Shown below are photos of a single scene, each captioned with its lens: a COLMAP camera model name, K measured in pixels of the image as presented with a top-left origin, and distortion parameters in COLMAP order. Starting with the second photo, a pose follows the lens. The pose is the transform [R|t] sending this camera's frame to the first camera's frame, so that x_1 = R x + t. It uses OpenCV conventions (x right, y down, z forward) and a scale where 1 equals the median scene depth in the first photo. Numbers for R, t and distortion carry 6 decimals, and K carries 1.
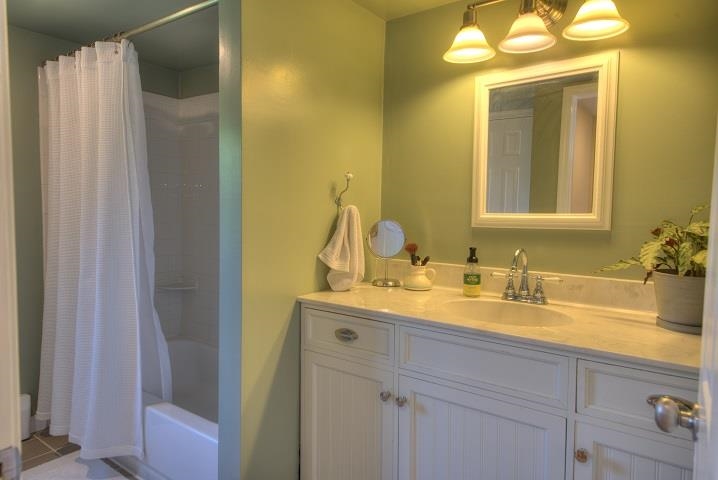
lens RADIAL K [[461.3, 0, 360.1], [0, 461.3, 238.4], [0, 0, 1]] dist [0.082155, -0.051944]
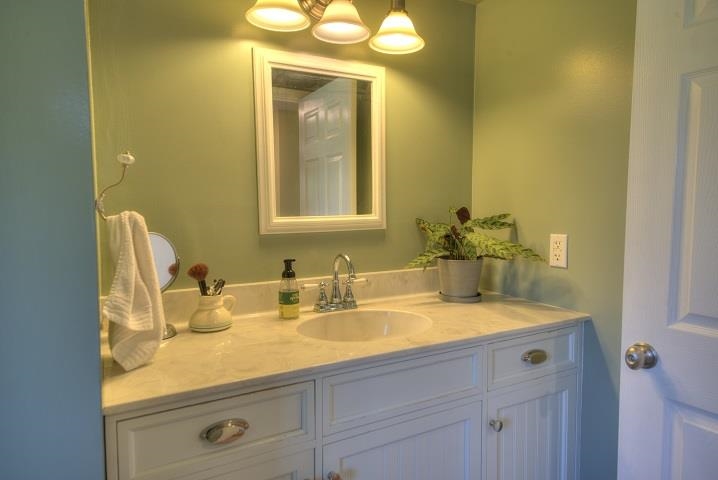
lens RADIAL K [[461.3, 0, 360.1], [0, 461.3, 238.4], [0, 0, 1]] dist [0.082155, -0.051944]
pose [[0.417308, -0.082664, 0.904997, -0.453781], [0.065003, 0.996019, 0.061004, -0.060368], [-0.906437, 0.033370, 0.421020, 0.545032]]
